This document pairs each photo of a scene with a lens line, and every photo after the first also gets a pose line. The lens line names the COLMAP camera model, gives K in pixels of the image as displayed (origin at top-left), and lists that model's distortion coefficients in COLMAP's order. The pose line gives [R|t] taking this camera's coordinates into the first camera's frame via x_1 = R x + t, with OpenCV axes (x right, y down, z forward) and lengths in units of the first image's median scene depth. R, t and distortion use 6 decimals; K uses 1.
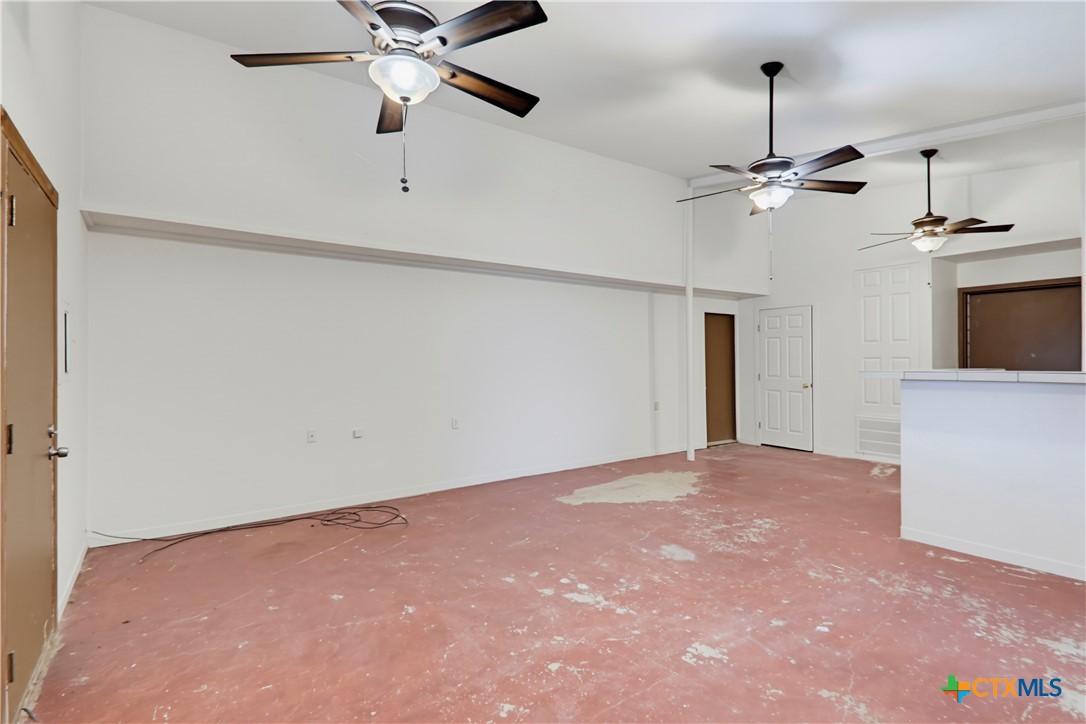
lens RADIAL K [[529.8, 0, 555.5], [0, 529.8, 357.8], [0, 0, 1]] dist [0.028788, -0.016723]
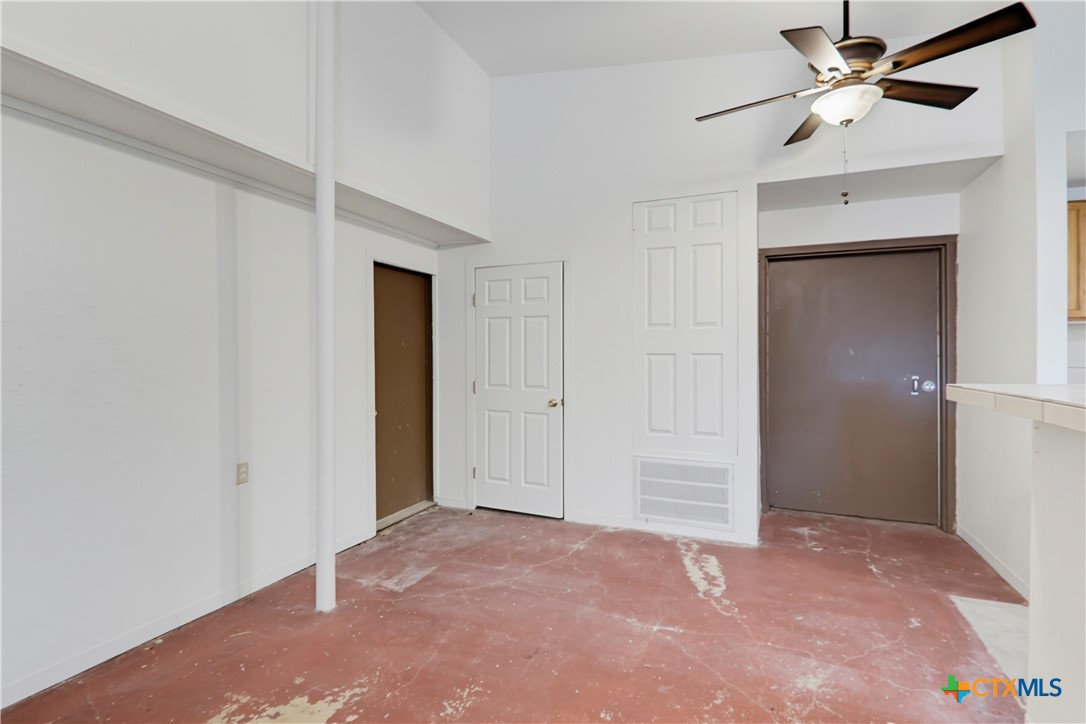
lens RADIAL K [[524.0, 0, 554.5], [0, 524.0, 350.2], [0, 0, 1]] dist [0.032031, -0.020435]
pose [[0.846151, 0.005448, 0.532915, 0.323669], [-0.004984, 0.999985, -0.002309, -0.003782], [-0.532920, -0.000702, 0.846166, 0.985069]]
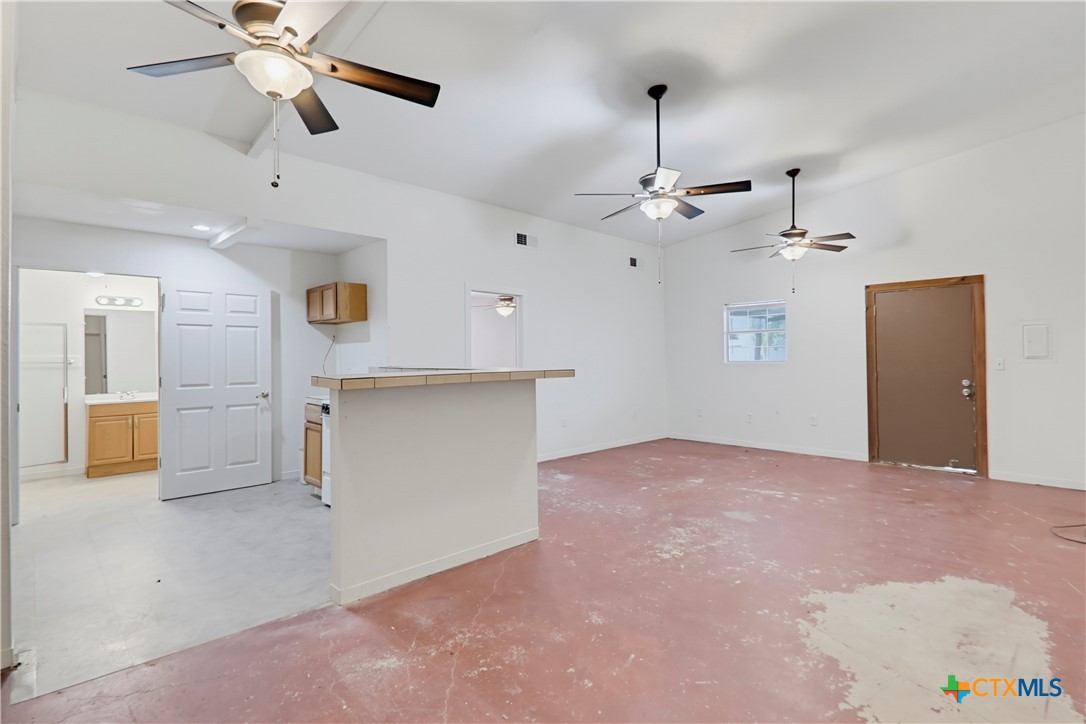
lens RADIAL K [[529.8, 0, 555.5], [0, 529.8, 357.8], [0, 0, 1]] dist [0.028788, -0.016723]
pose [[-0.987675, 0.014904, -0.155809, 0.728598], [0.015304, 0.999882, -0.001369, 0.004572], [0.155770, -0.003736, -0.987786, 1.883619]]
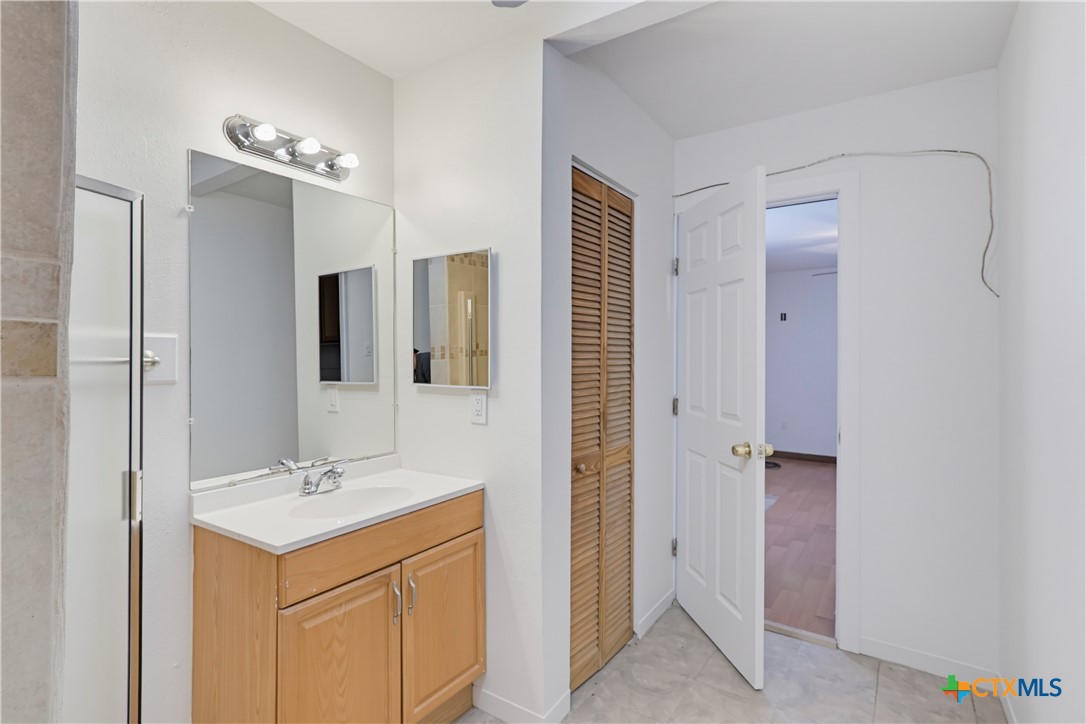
lens RADIAL K [[529.8, 0, 555.5], [0, 529.8, 357.8], [0, 0, 1]] dist [0.028788, -0.016723]
pose [[-0.936126, 0.001463, -0.351662, 1.693474], [0.001803, 0.999998, -0.000639, -0.006561], [0.351660, -0.001232, -0.936127, 0.635998]]
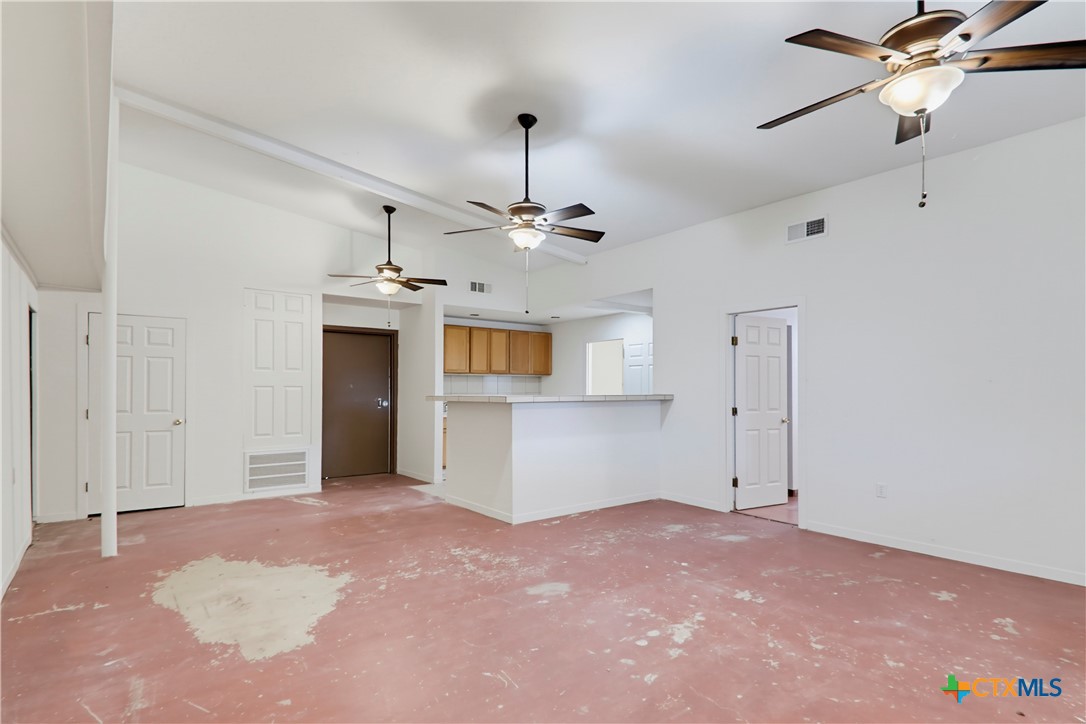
lens RADIAL K [[558.2, 0, 548.7], [0, 558.2, 386.6], [0, 0, 1]] dist [0.017016, -0.001060]
pose [[-0.041991, 0.010324, 0.999065, -0.686334], [-0.004209, 0.999936, -0.010509, 0.014019], [-0.999109, -0.004646, -0.041945, 0.928192]]
